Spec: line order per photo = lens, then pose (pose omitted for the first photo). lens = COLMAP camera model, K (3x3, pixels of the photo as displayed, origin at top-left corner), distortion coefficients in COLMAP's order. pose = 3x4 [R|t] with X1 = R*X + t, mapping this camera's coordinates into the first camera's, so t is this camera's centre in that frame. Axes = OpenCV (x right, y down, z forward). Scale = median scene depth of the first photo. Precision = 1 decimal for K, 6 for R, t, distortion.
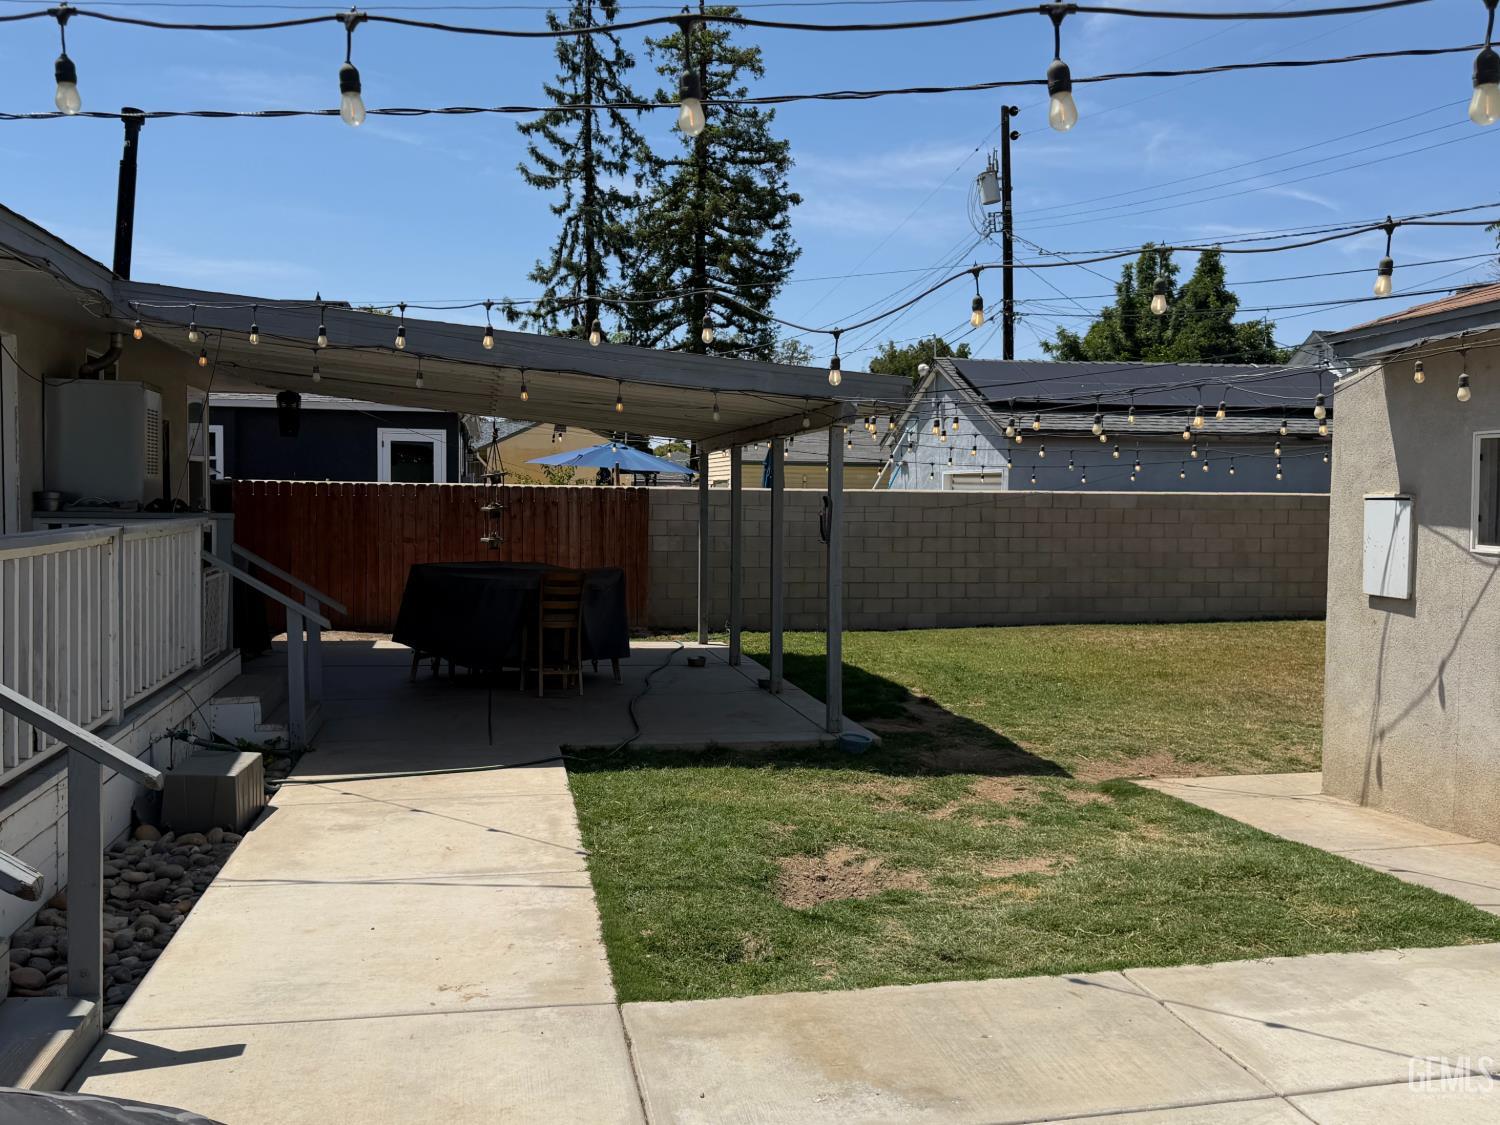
lens RADIAL K [[1385.4, 0, 751.4], [0, 1385.4, 523.5], [0, 0, 1]] dist [-0.003419, -0.012151]
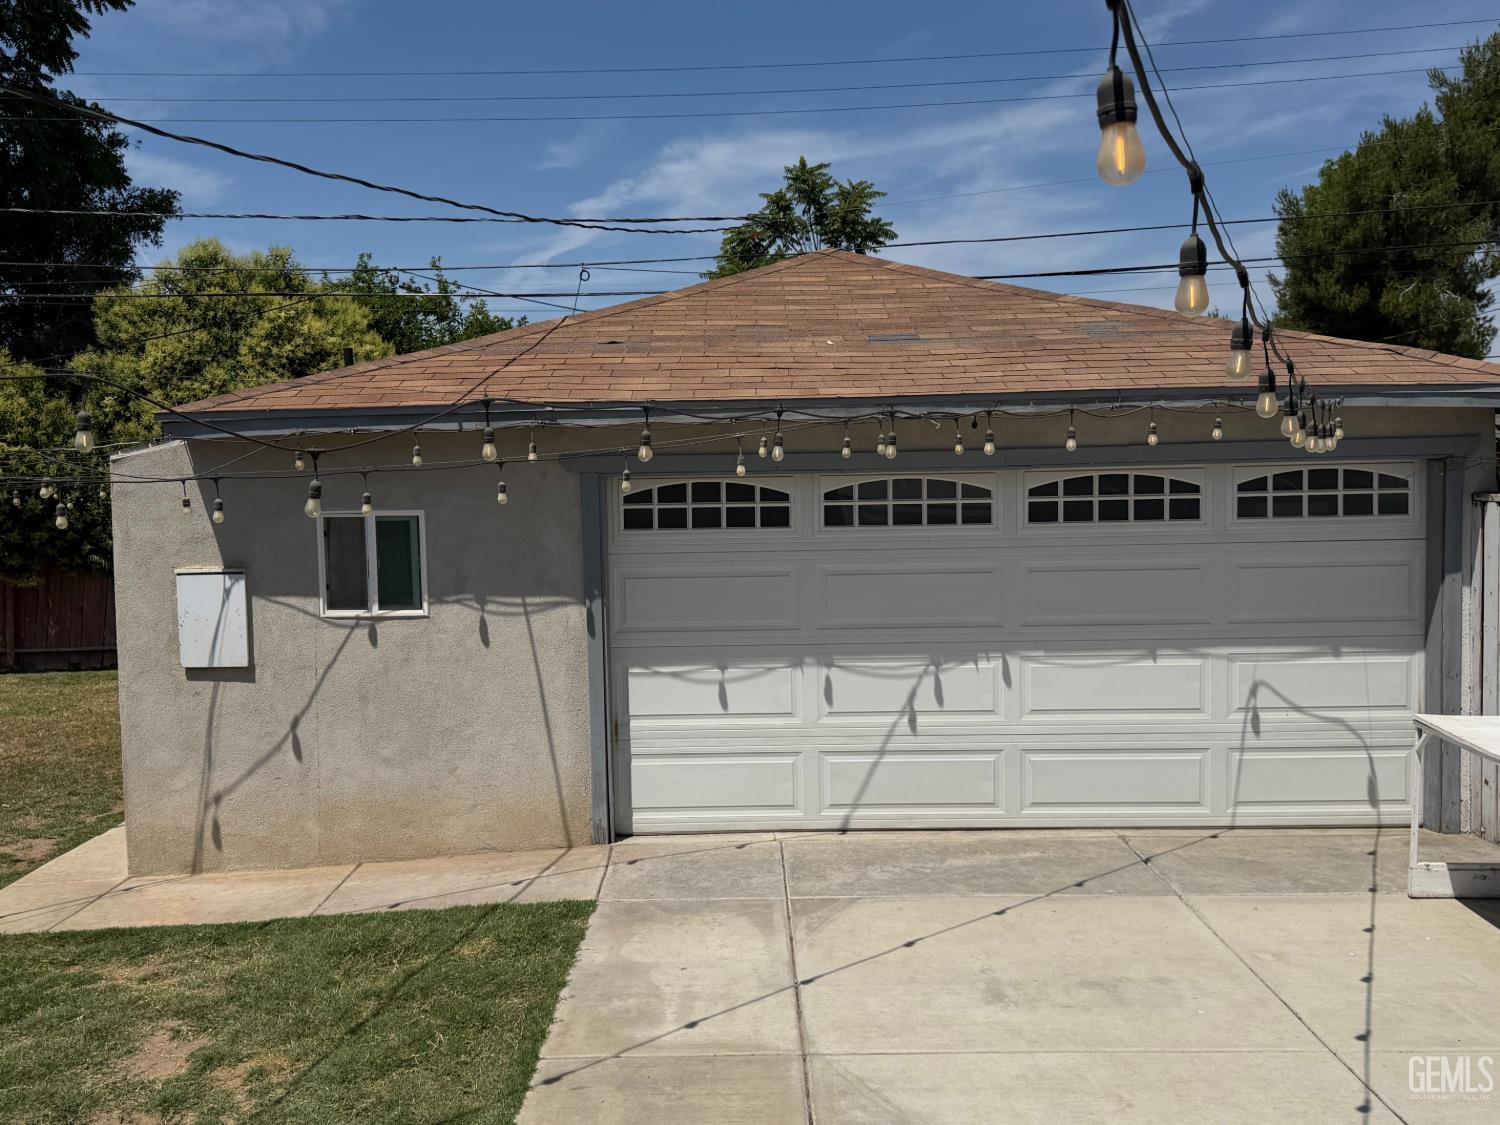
lens RADIAL K [[1332.7, 0, 750.0], [0, 1332.7, 562.5], [0, 0, 1]] dist [0.007790, -0.015114]
pose [[0.157385, -0.077158, 0.984519, -0.477166], [0.037844, 0.996682, 0.072061, -0.086087], [-0.986812, 0.025917, 0.159782, 0.462138]]
